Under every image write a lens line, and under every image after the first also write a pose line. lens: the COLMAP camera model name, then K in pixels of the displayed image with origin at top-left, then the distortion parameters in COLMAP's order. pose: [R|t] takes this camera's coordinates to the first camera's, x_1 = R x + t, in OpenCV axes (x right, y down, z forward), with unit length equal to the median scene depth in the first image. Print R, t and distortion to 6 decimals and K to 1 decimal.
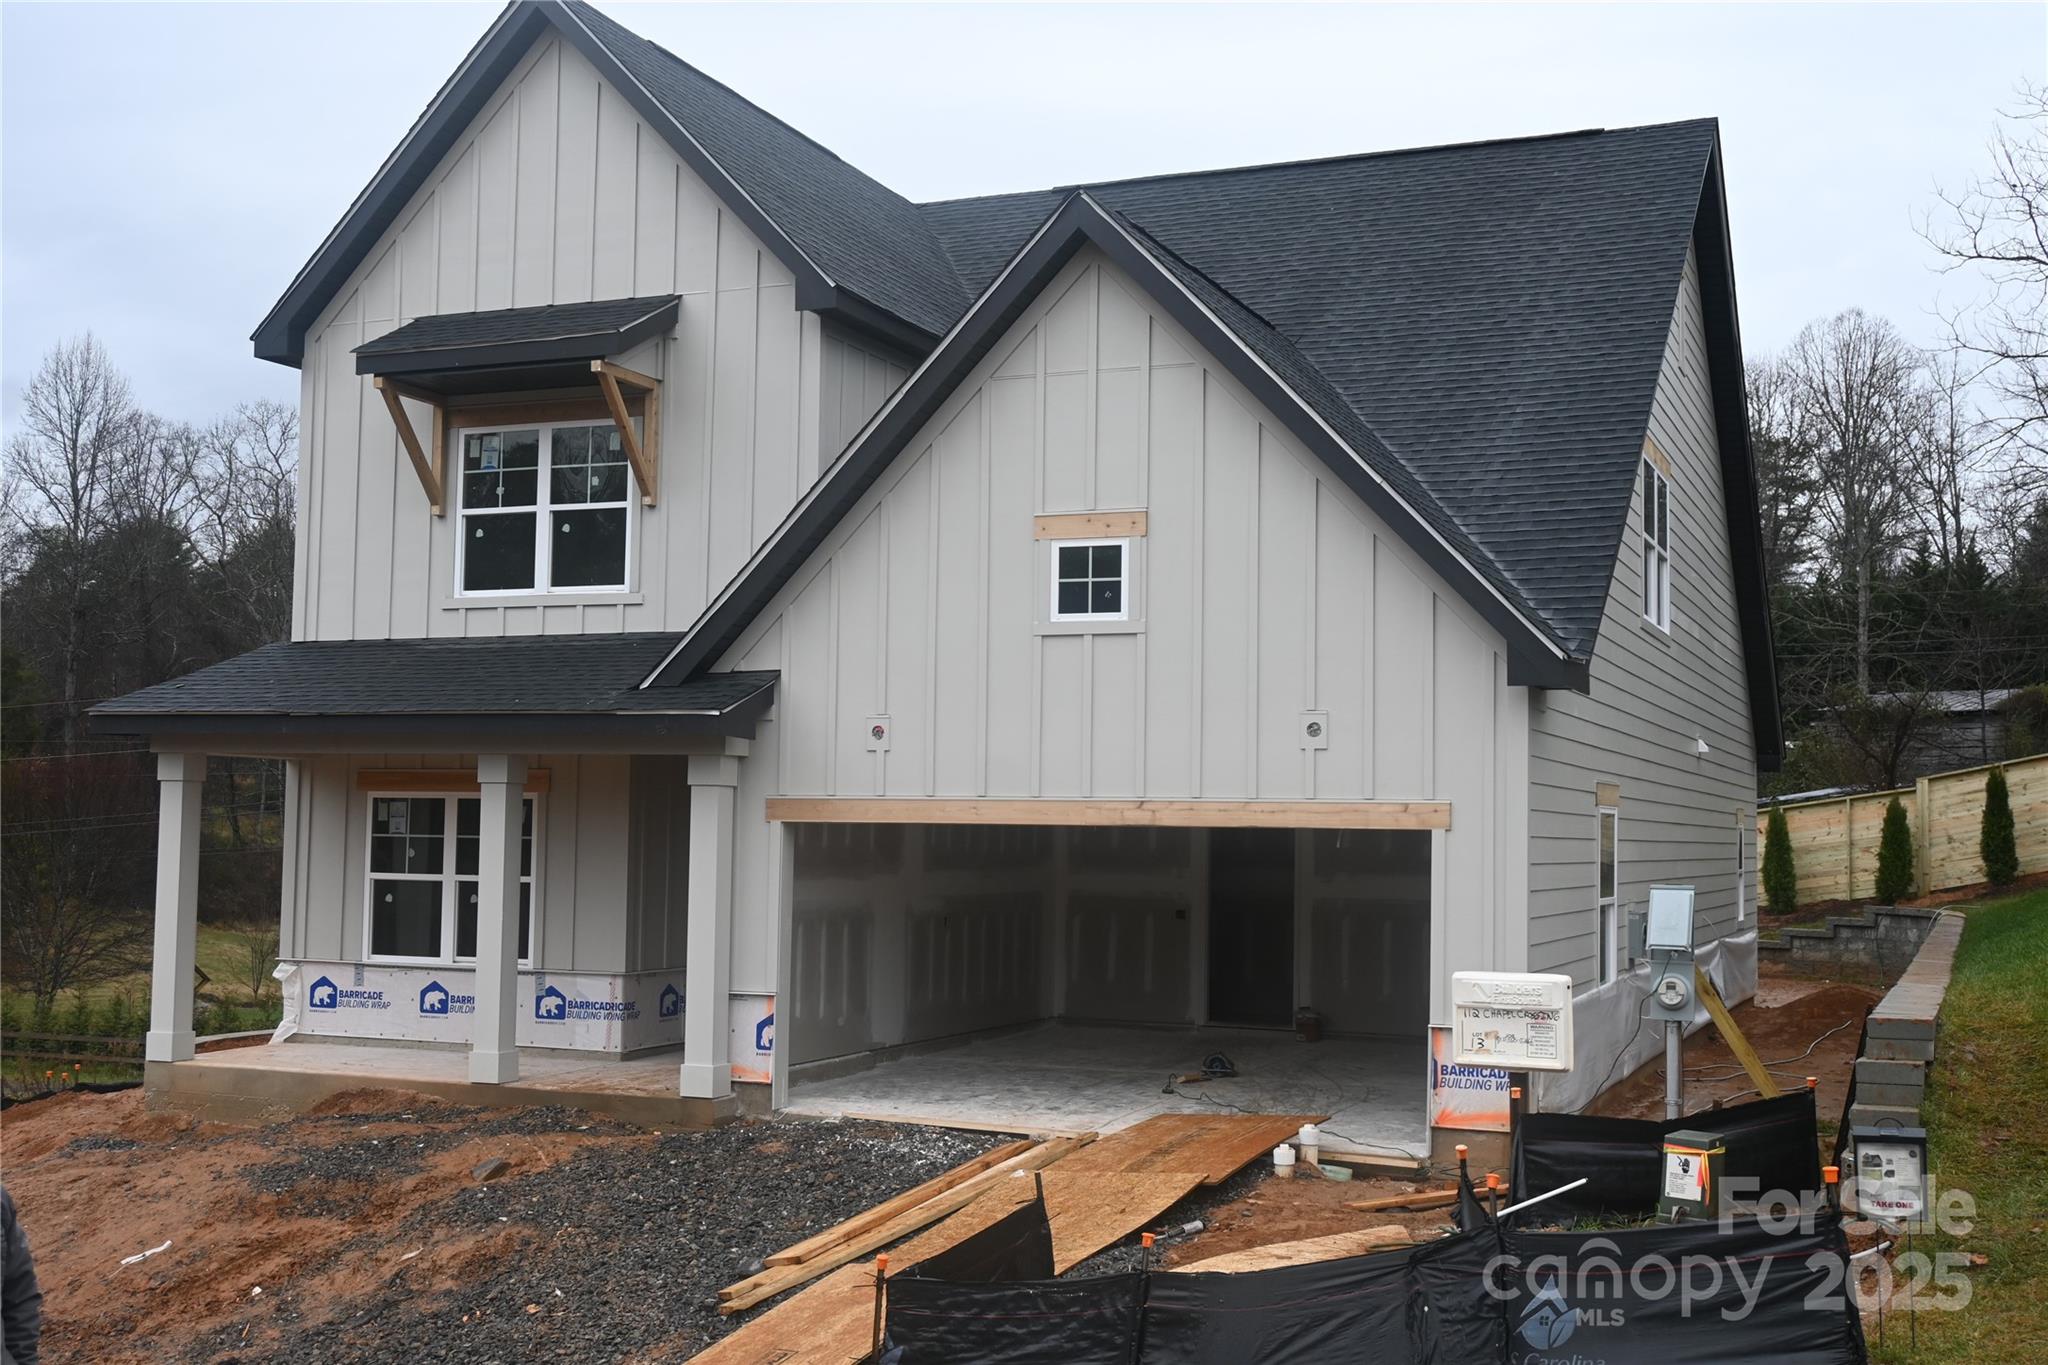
lens RADIAL K [[2248.8, 0, 1024.0], [0, 2248.8, 682.5], [0, 0, 1]] dist [0.008587, -0.007302]
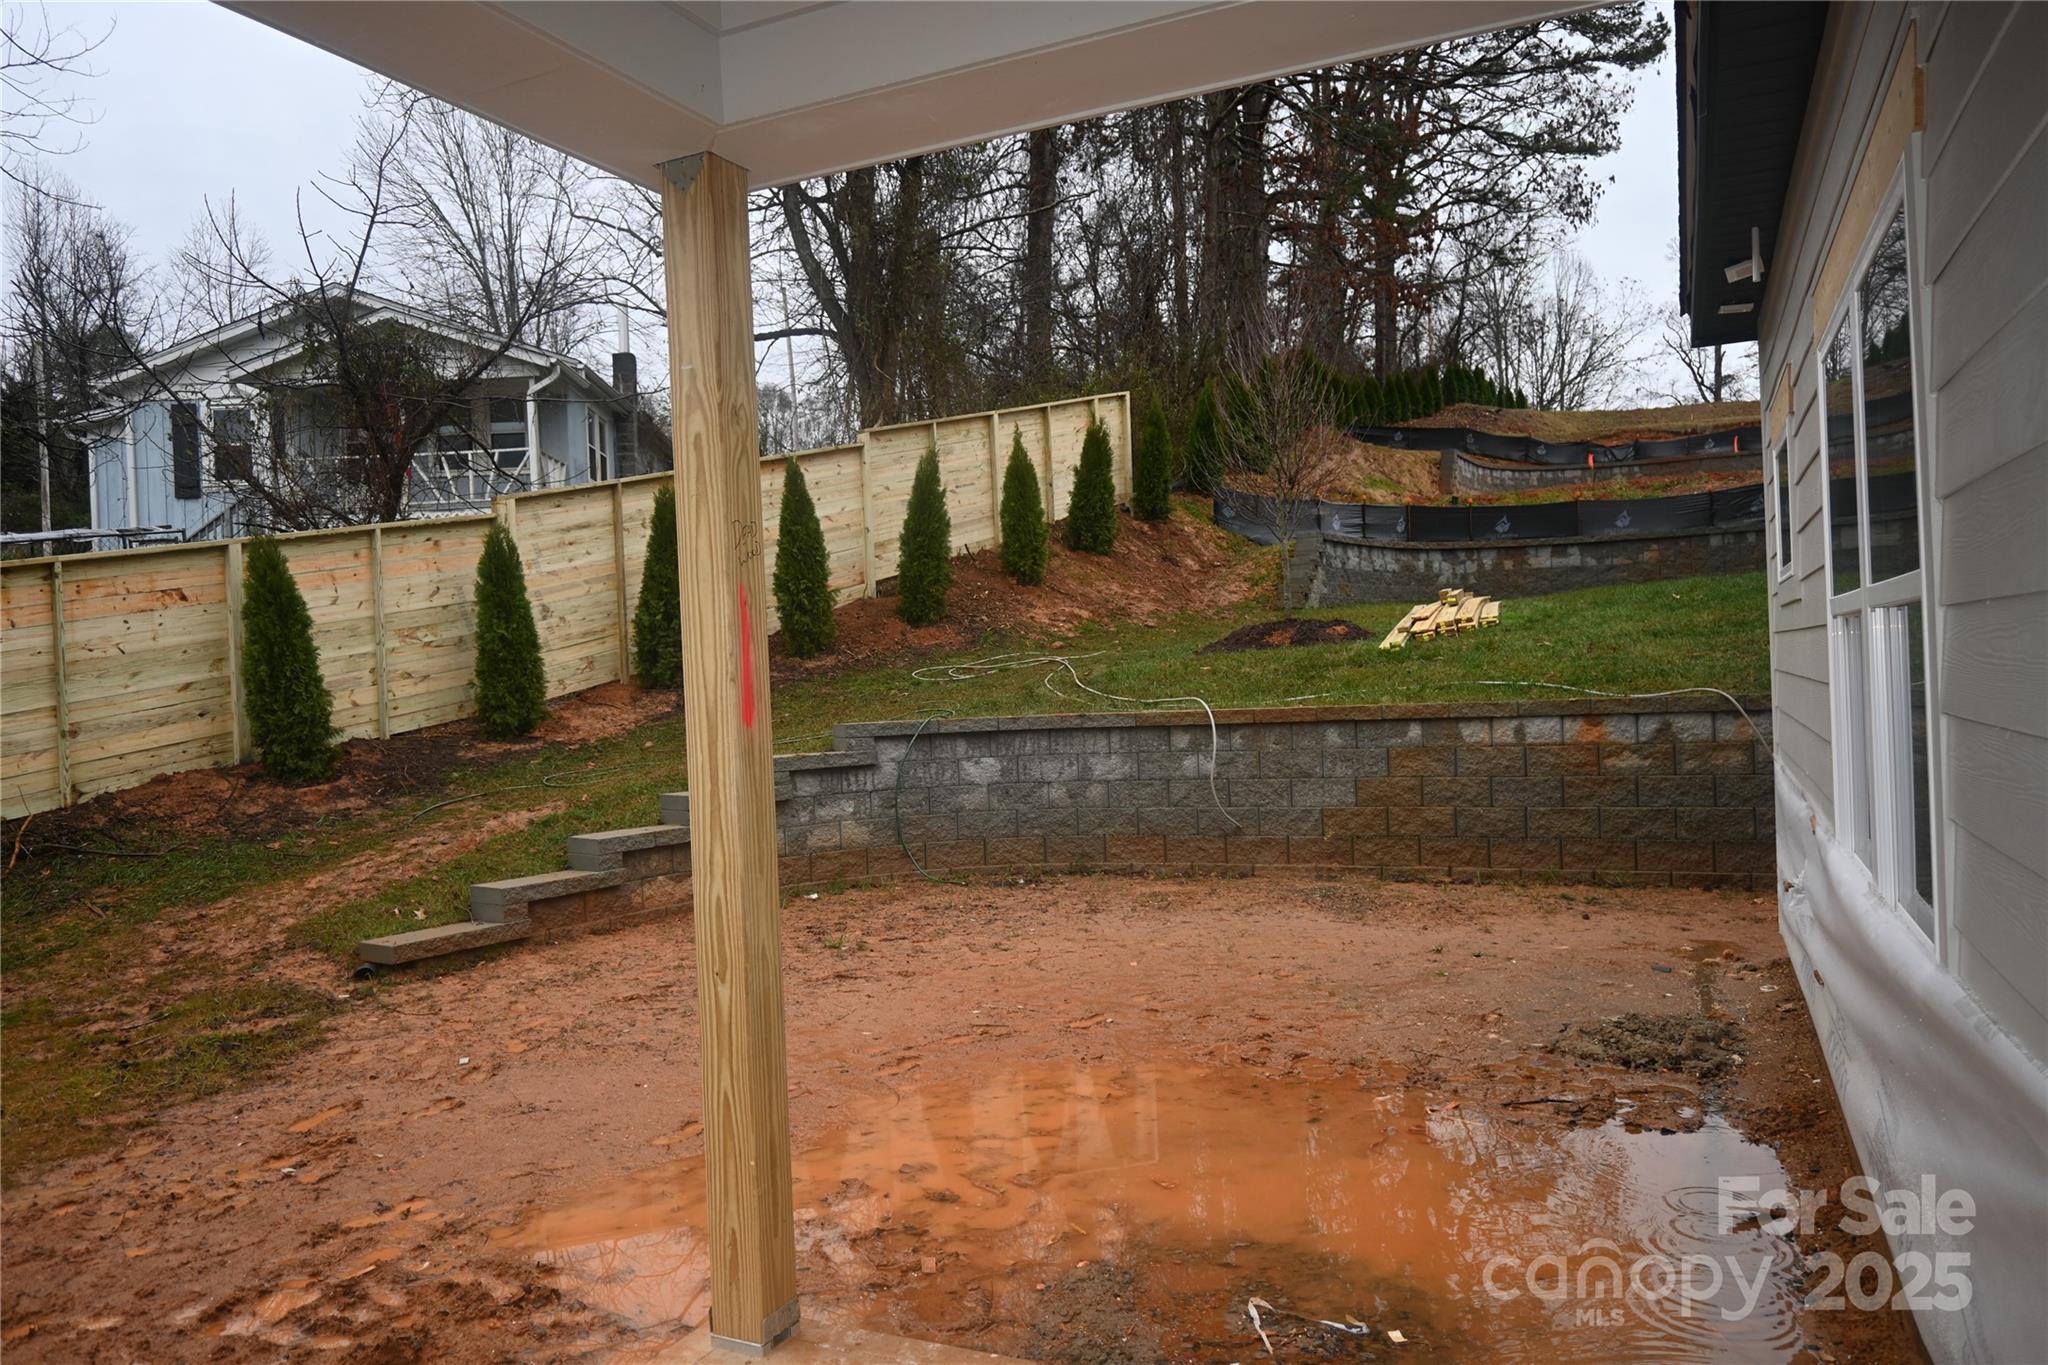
lens RADIAL K [[1439.6, 0, 1024.0], [0, 1439.6, 682.5], [0, 0, 1]] dist [-0.011024, -0.001347]
pose [[0.036610, -0.024448, 0.999031, 0.133366], [-0.024365, 0.999382, 0.025350, 0.149585], [-0.999033, -0.025269, 0.035991, 1.734714]]
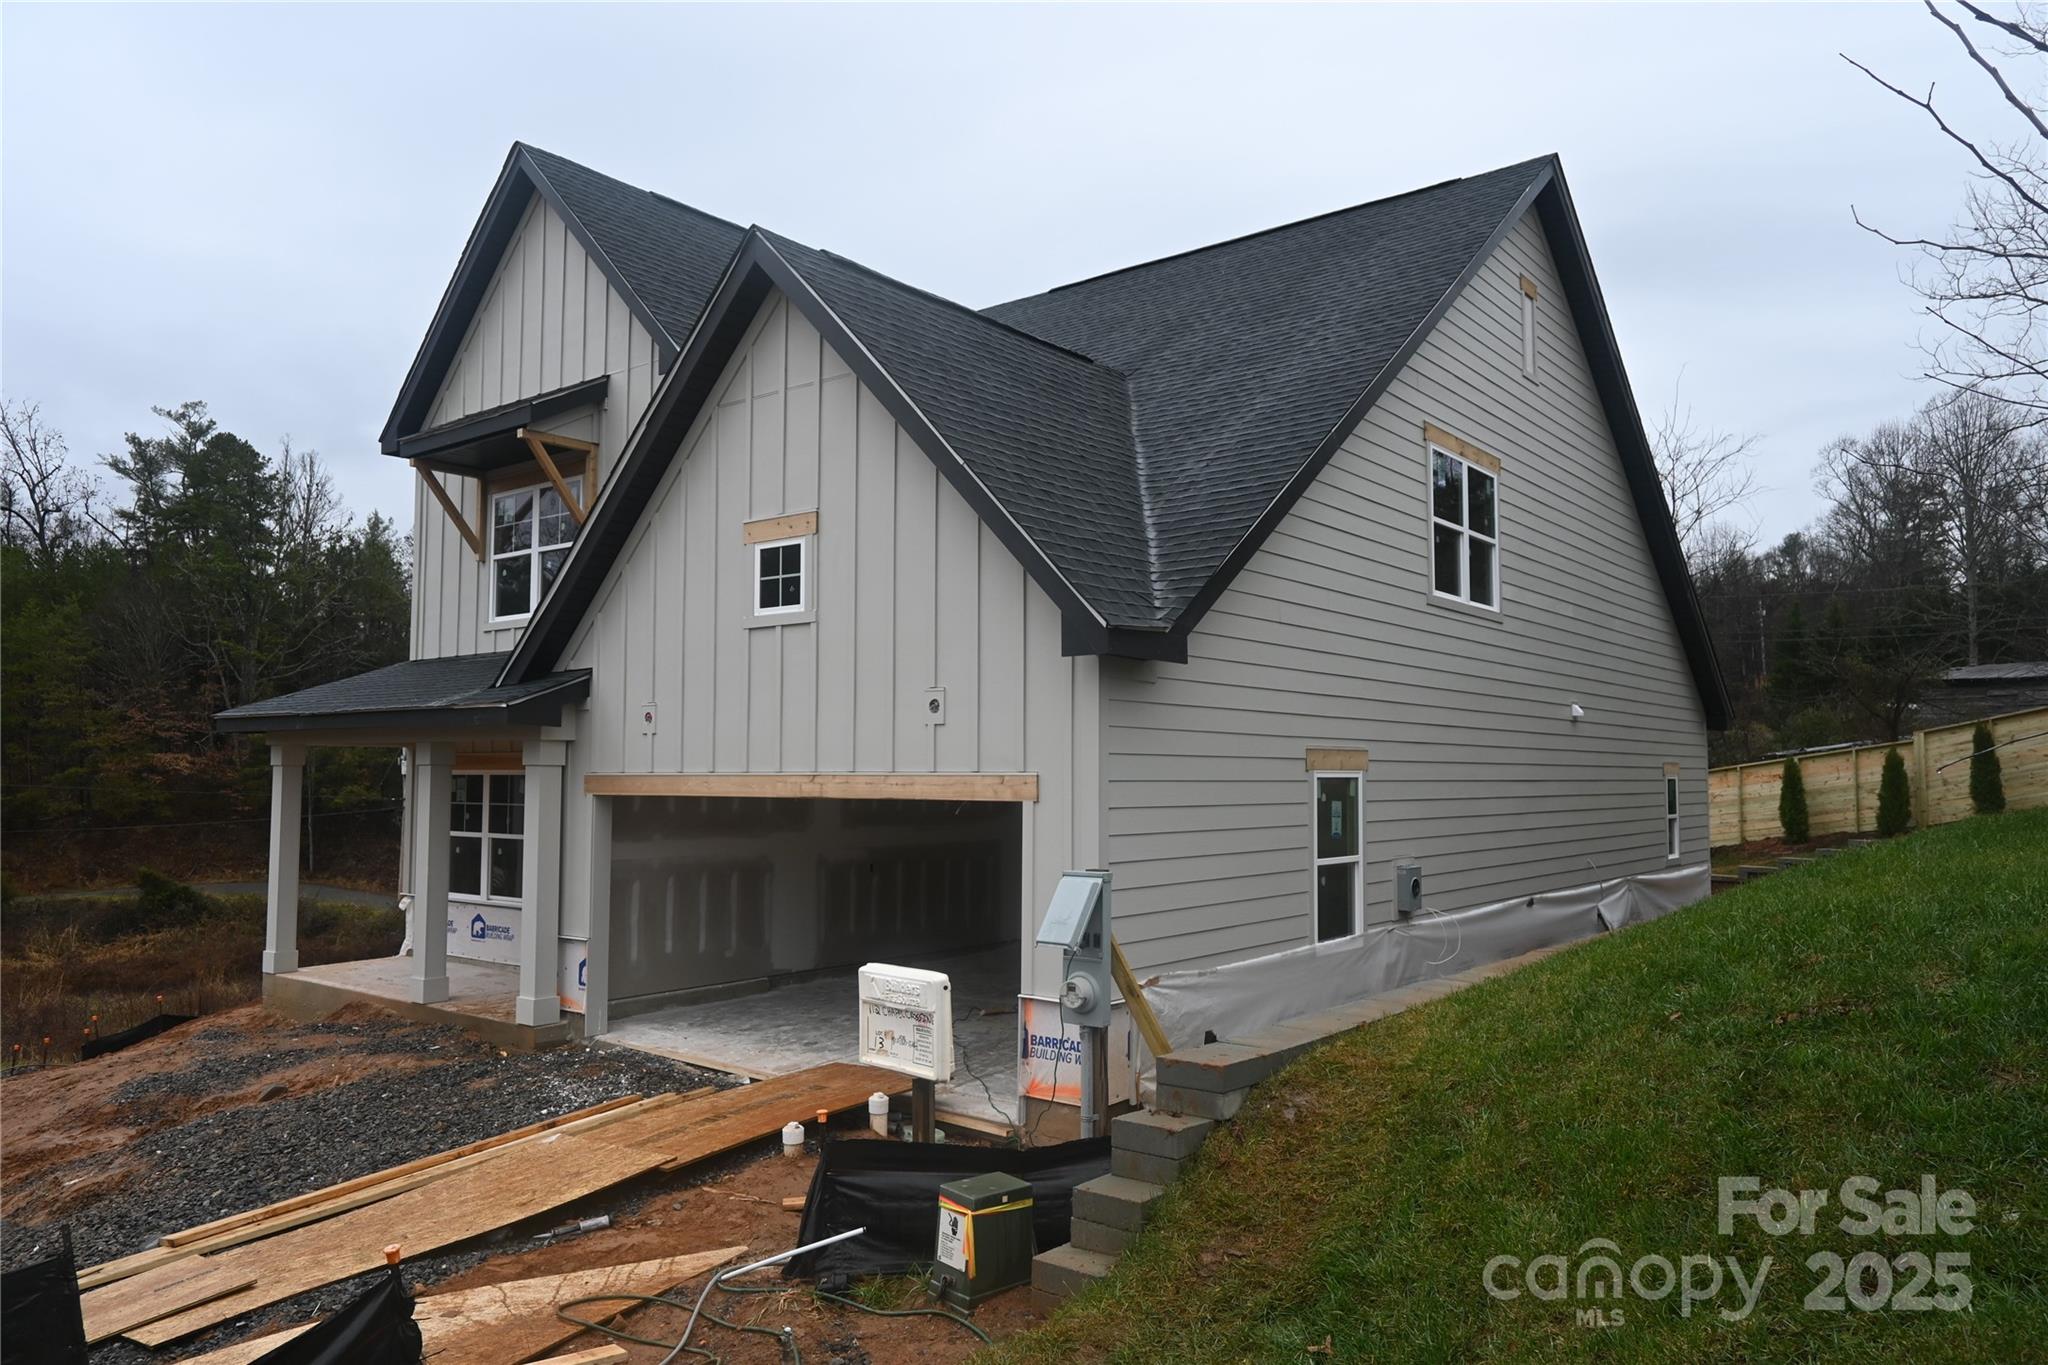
lens RADIAL K [[1387.5, 0, 1024.0], [0, 1387.5, 682.5], [0, 0, 1]] dist [-0.000868, 0.001214]
pose [[0.962850, -0.030596, -0.268298, 0.275836], [0.030146, 0.999529, -0.005798, 0.012013], [0.268349, -0.002506, 0.963319, 0.311338]]
